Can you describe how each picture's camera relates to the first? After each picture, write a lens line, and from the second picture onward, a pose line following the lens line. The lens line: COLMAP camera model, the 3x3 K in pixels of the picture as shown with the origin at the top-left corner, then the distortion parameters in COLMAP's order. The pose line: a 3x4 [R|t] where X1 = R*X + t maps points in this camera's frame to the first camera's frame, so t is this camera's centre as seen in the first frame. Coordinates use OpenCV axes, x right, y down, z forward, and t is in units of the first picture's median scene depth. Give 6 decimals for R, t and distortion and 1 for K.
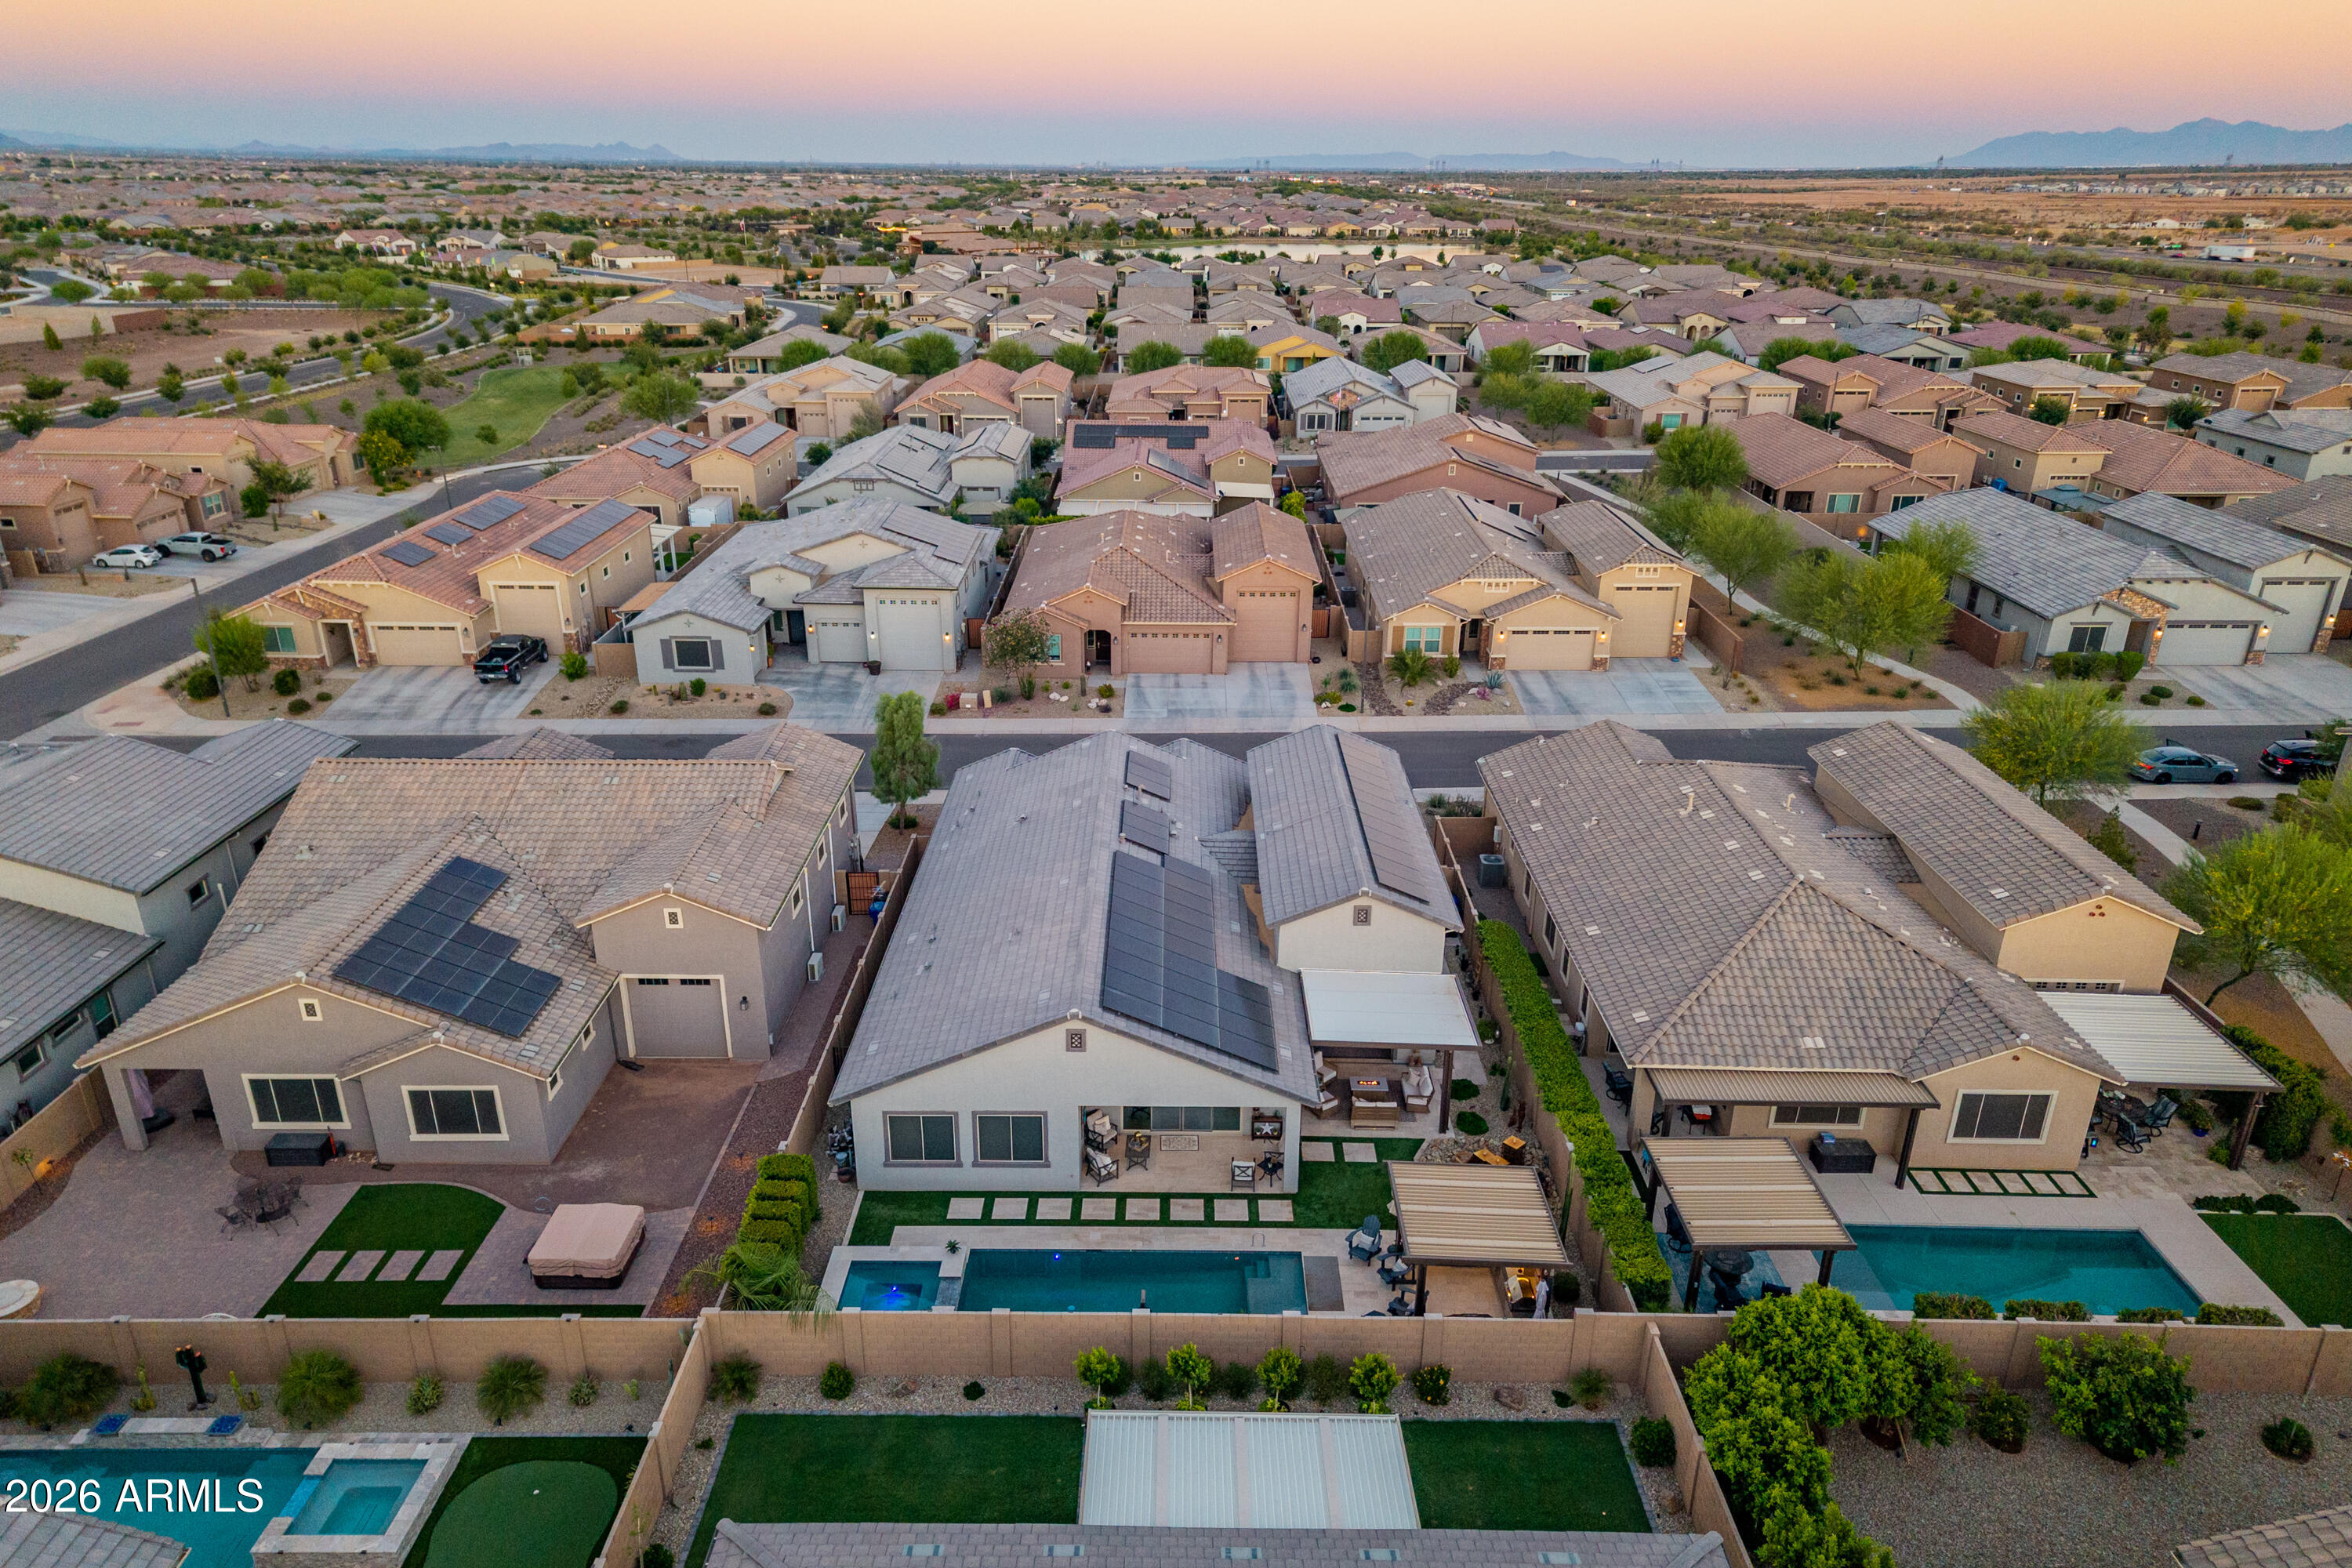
lens RADIAL K [[1587.6, 0, 1178.4], [0, 1587.6, 815.1], [0, 0, 1]] dist [0.037453, -0.000524]
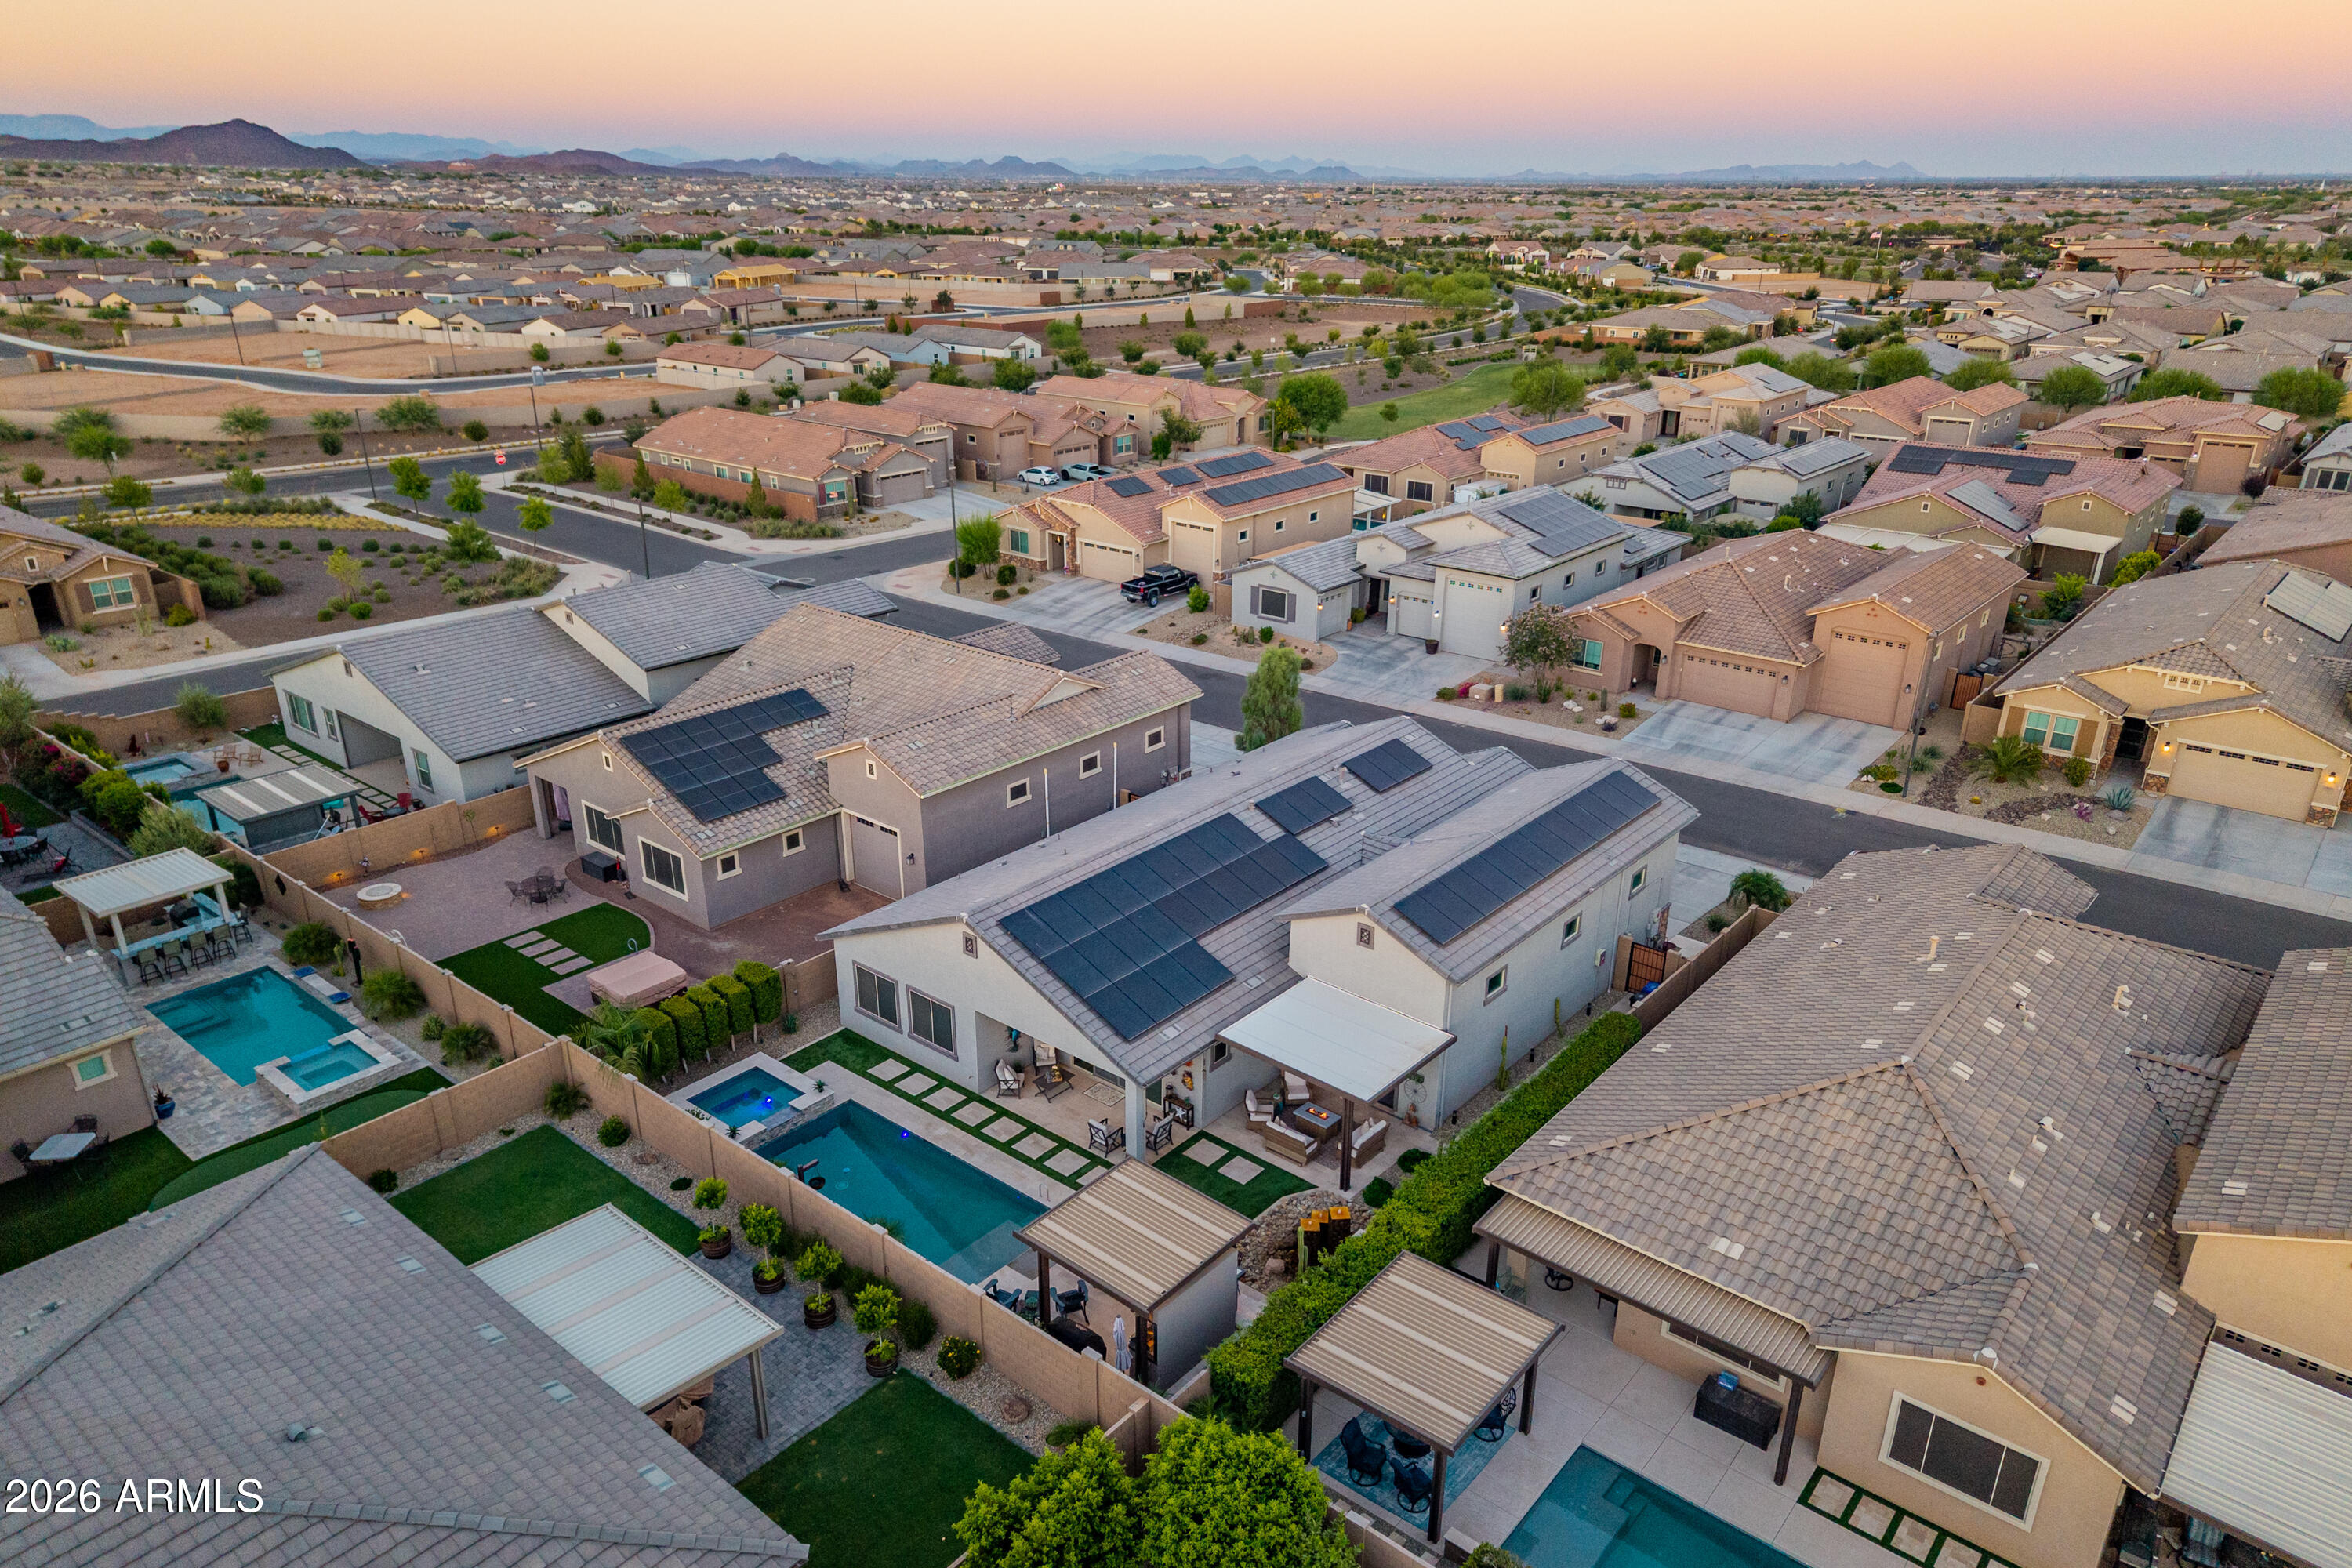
lens RADIAL K [[1573.4, 0, 1169.4], [0, 1573.4, 825.9], [0, 0, 1]] dist [0.047805, -0.008175]
pose [[0.766588, 0.242783, -0.594474, 0.535014], [-0.244732, 0.966361, 0.079075, -0.039157], [0.593675, 0.084869, 0.800217, 0.212240]]
